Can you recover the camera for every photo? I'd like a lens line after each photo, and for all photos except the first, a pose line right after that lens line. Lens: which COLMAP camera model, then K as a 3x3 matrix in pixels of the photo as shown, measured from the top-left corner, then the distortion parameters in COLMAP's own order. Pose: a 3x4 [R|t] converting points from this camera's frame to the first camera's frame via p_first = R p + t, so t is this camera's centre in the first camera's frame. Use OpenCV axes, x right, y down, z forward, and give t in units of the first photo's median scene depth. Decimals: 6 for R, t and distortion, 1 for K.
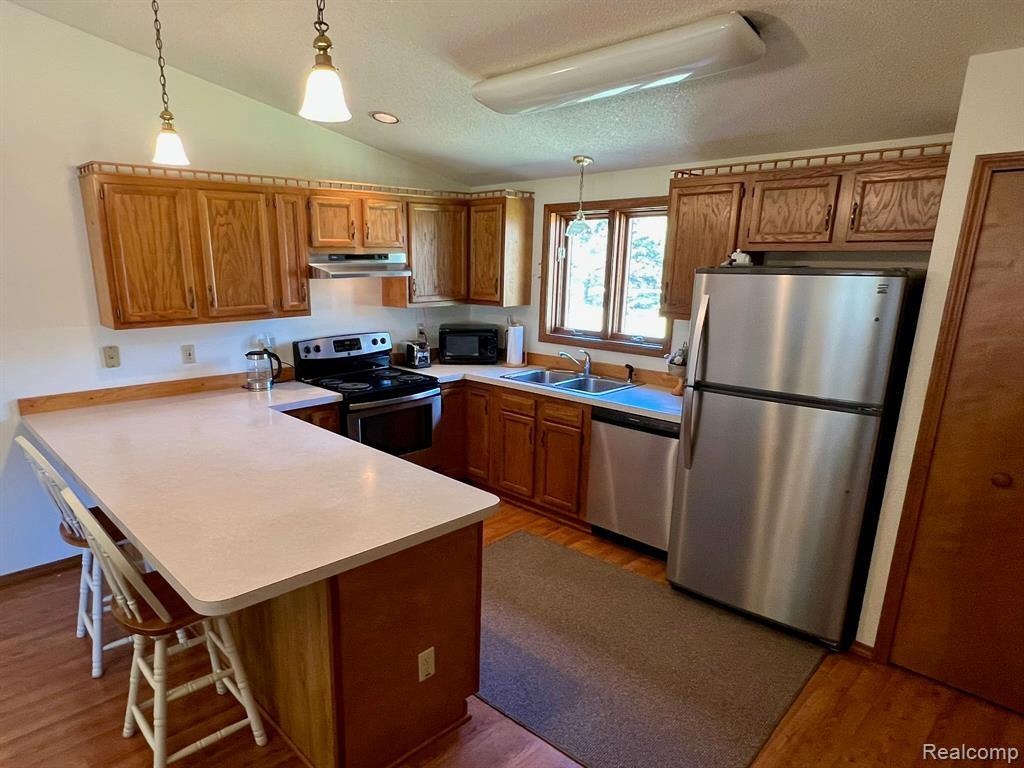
lens RADIAL K [[626.2, 0, 510.9], [0, 626.2, 428.5], [0, 0, 1]] dist [-0.005261, -0.002393]
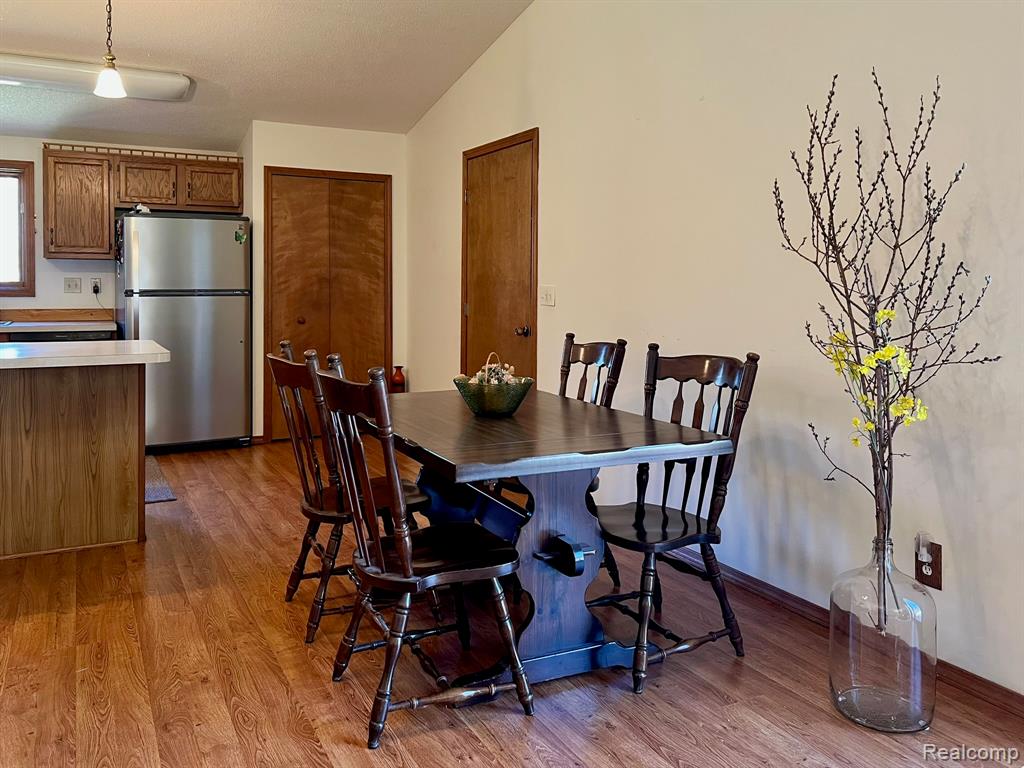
lens RADIAL K [[776.8, 0, 512.0], [0, 776.8, 384.0], [0, 0, 1]] dist [-0.007528, -0.011267]
pose [[0.274309, -0.122520, 0.953805, -1.258469], [0.253403, 0.966004, 0.051210, 0.276871], [-0.927654, 0.227650, 0.296031, -0.307292]]
